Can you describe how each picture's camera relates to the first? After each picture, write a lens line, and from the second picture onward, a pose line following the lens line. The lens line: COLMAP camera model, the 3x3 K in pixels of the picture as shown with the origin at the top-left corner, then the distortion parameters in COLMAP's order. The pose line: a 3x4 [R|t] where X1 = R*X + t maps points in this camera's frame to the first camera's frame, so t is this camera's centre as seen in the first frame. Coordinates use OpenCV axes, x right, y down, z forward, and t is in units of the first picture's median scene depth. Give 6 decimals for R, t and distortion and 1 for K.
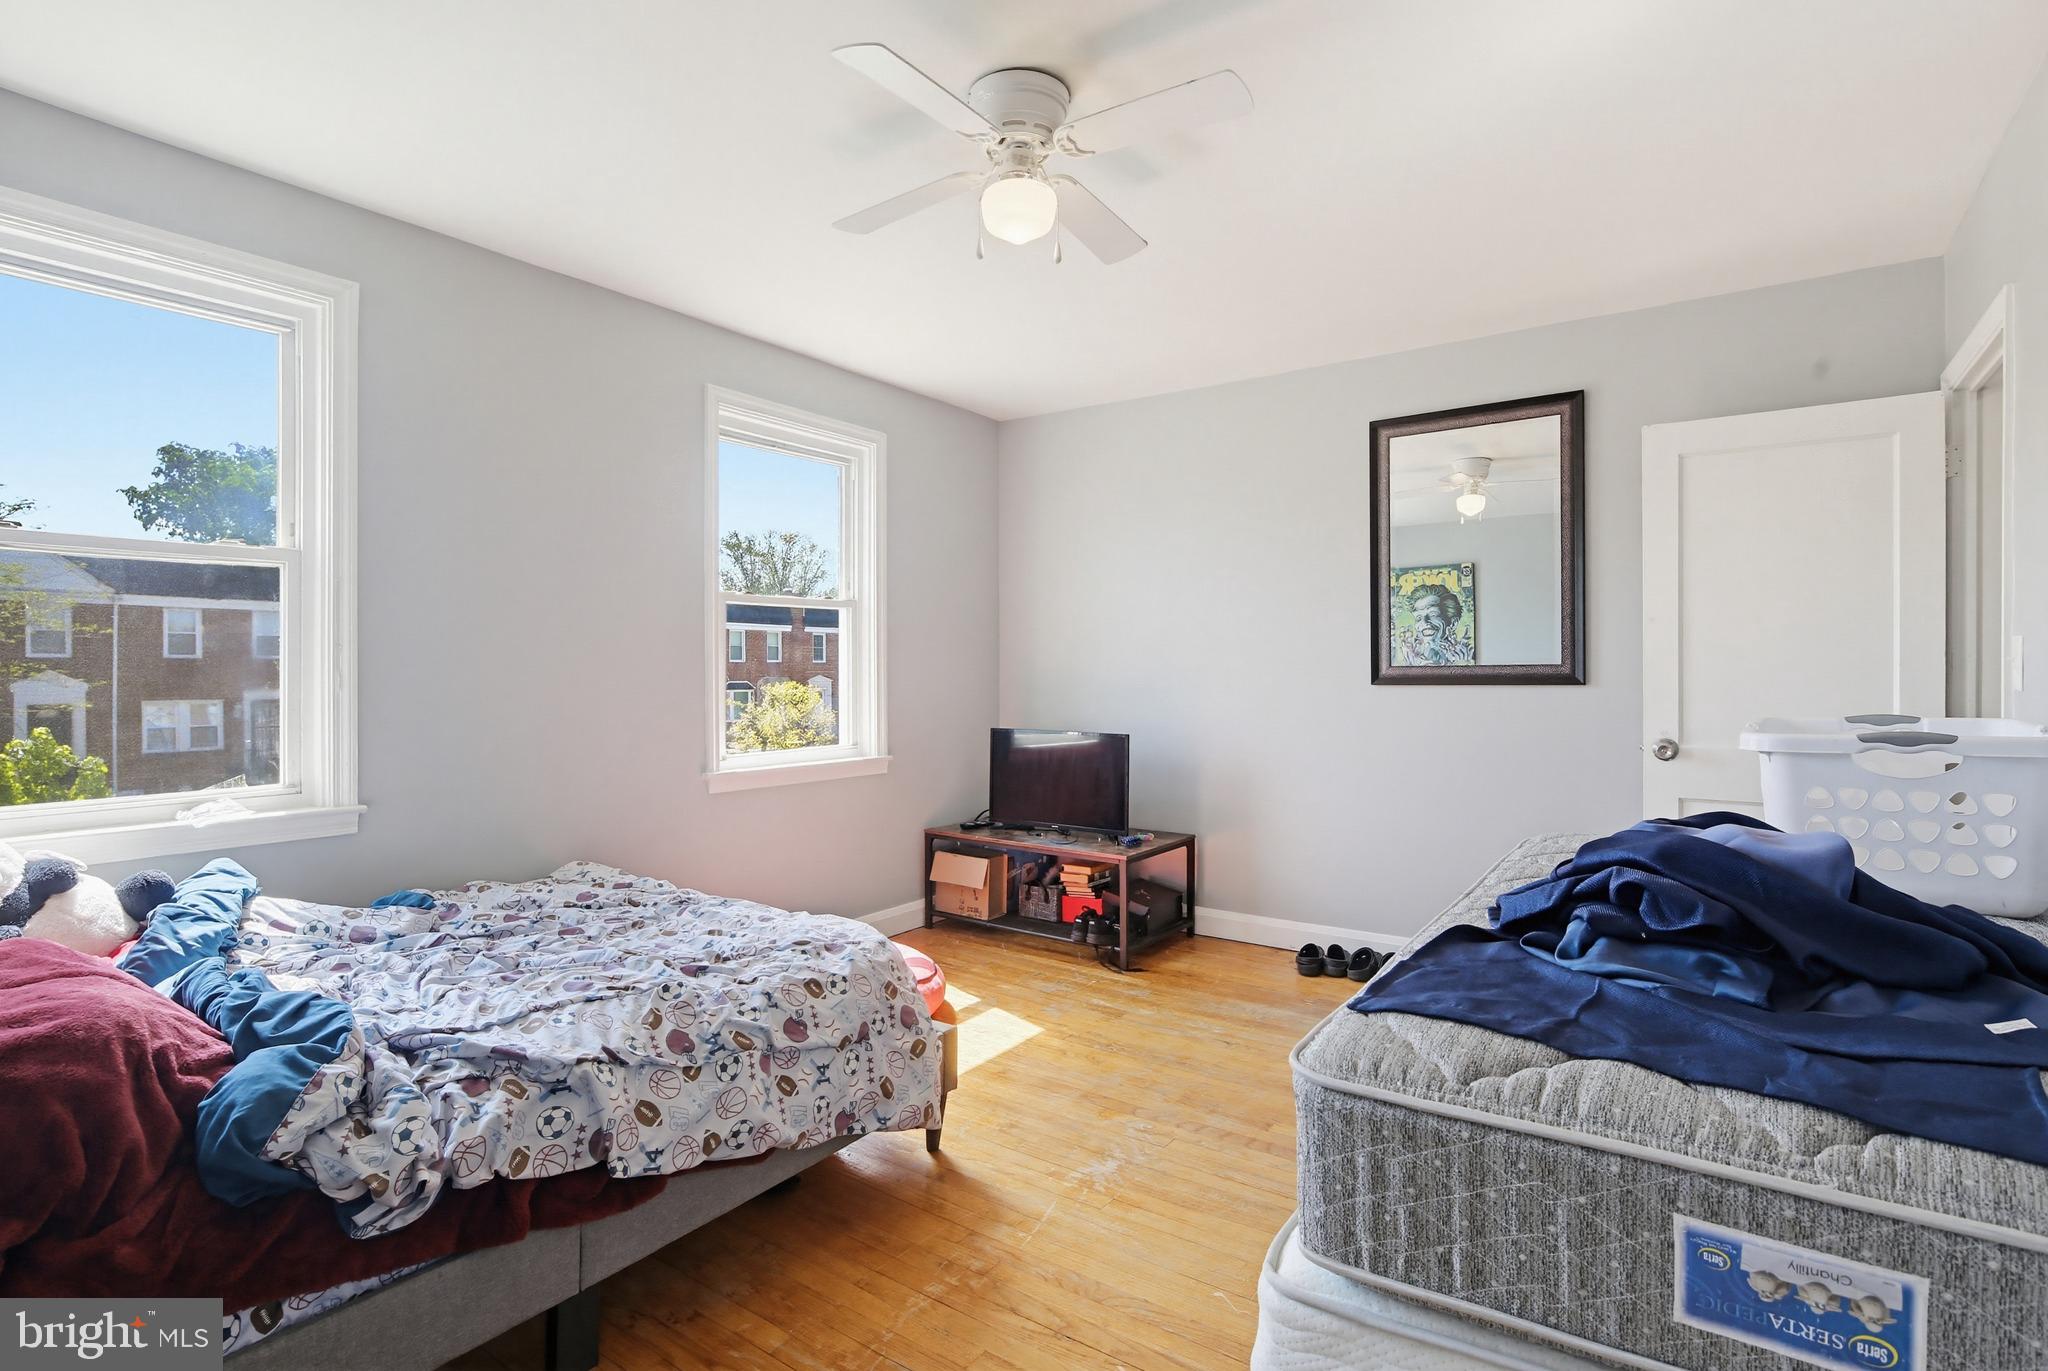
lens RADIAL K [[991.5, 0, 1024.0], [0, 991.5, 685.5], [0, 0, 1]] dist [-0.000839, -0.007706]
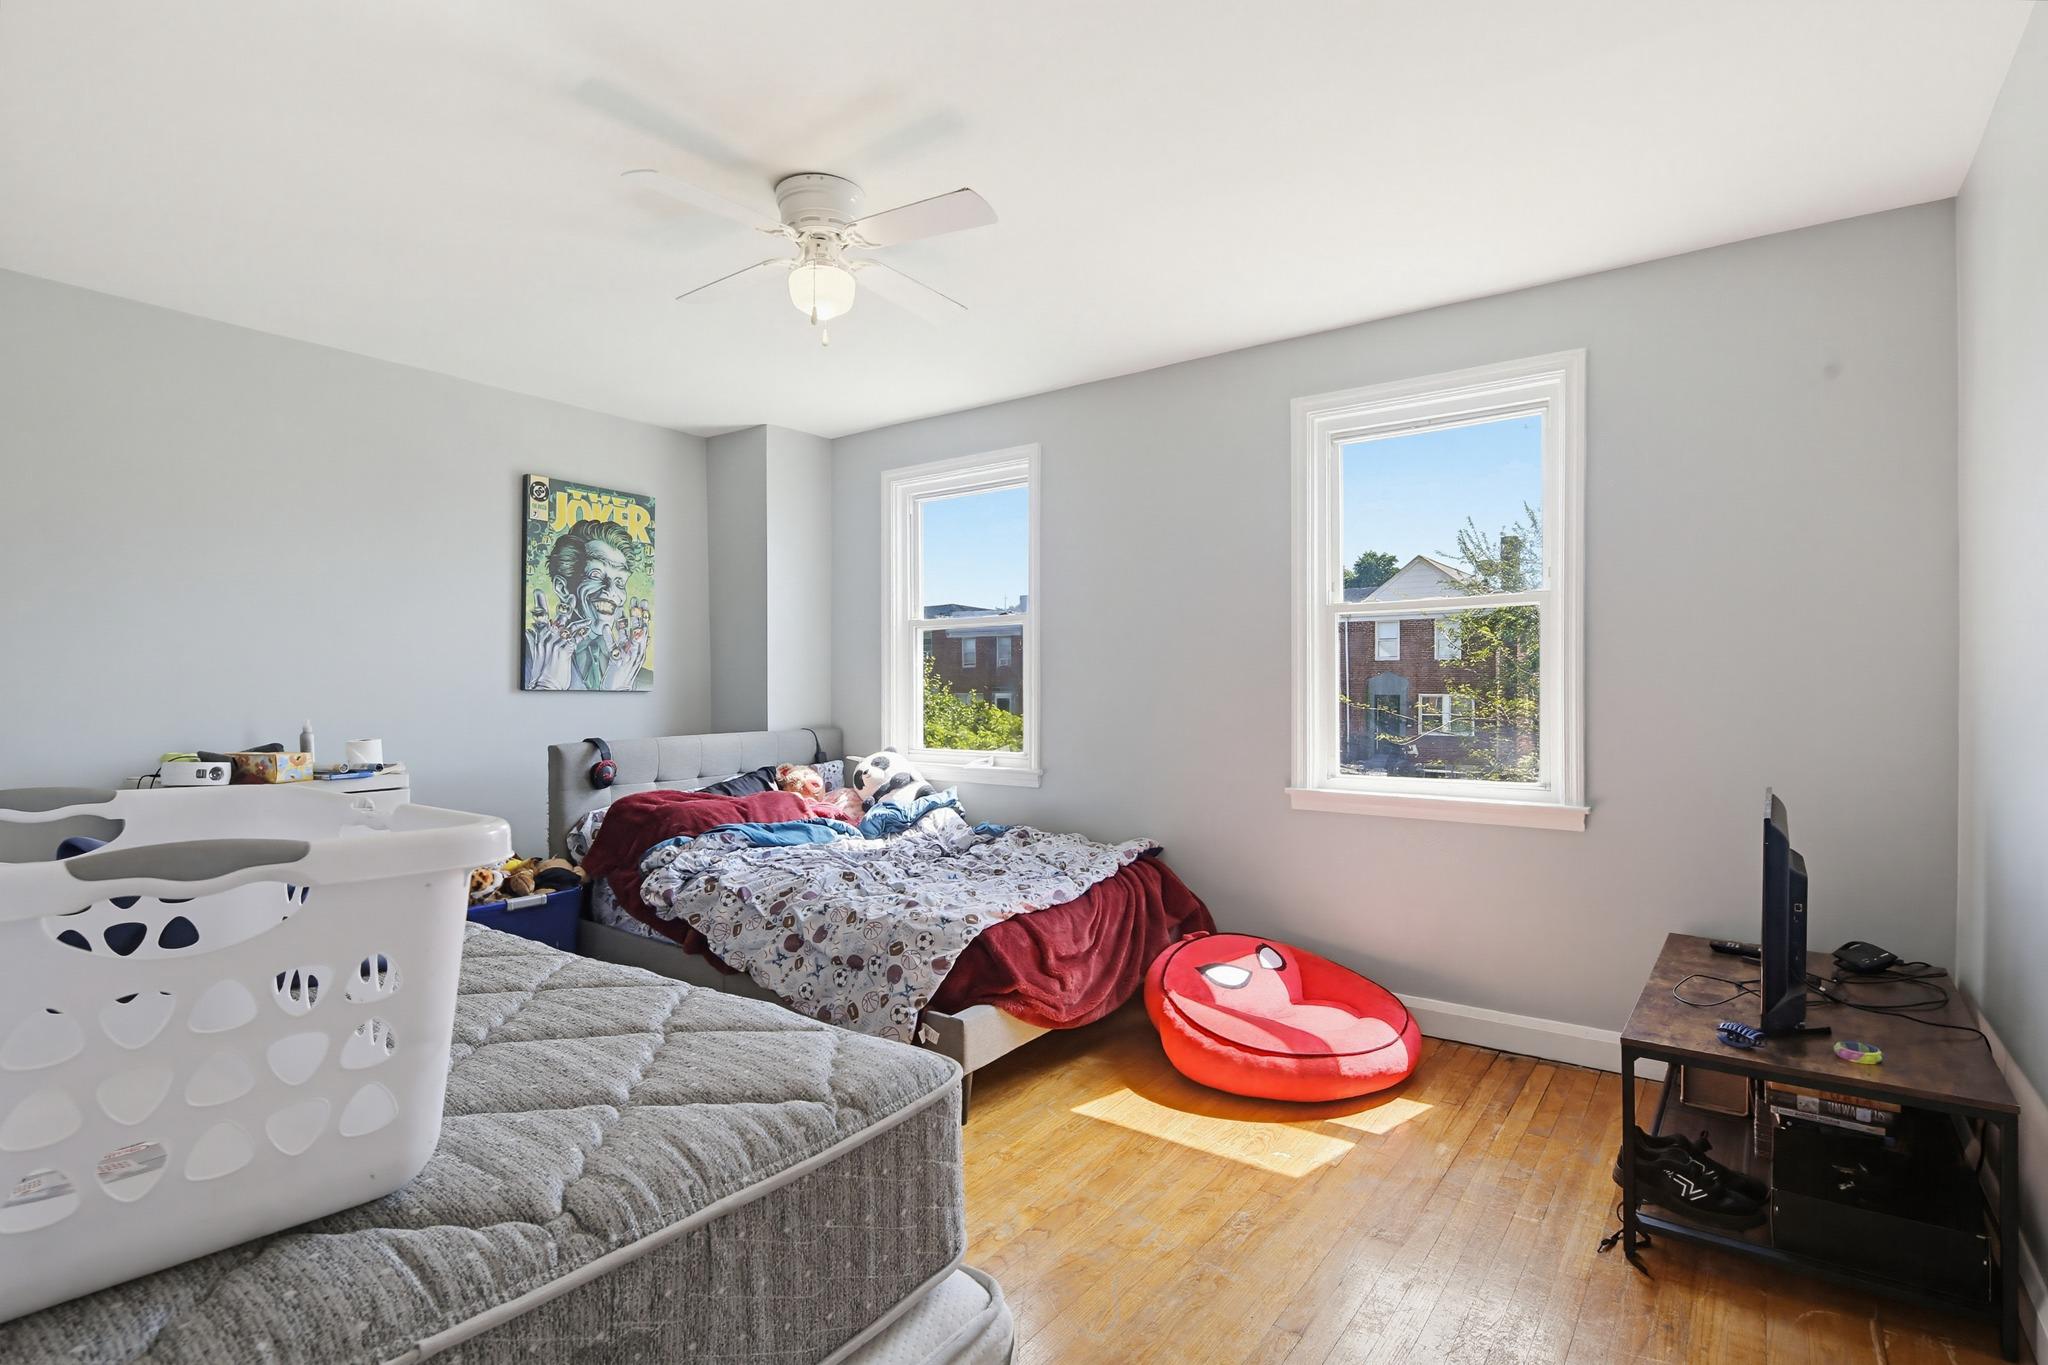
lens RADIAL K [[987.1, 0, 1020.1], [0, 987.1, 695.6], [0, 0, 1]] dist [-0.011363, -0.001060]
pose [[-0.022969, 0.003475, -0.999730, 1.055580], [-0.007955, 0.999962, 0.003658, -0.009502], [0.999705, 0.008037, -0.022940, 1.157175]]
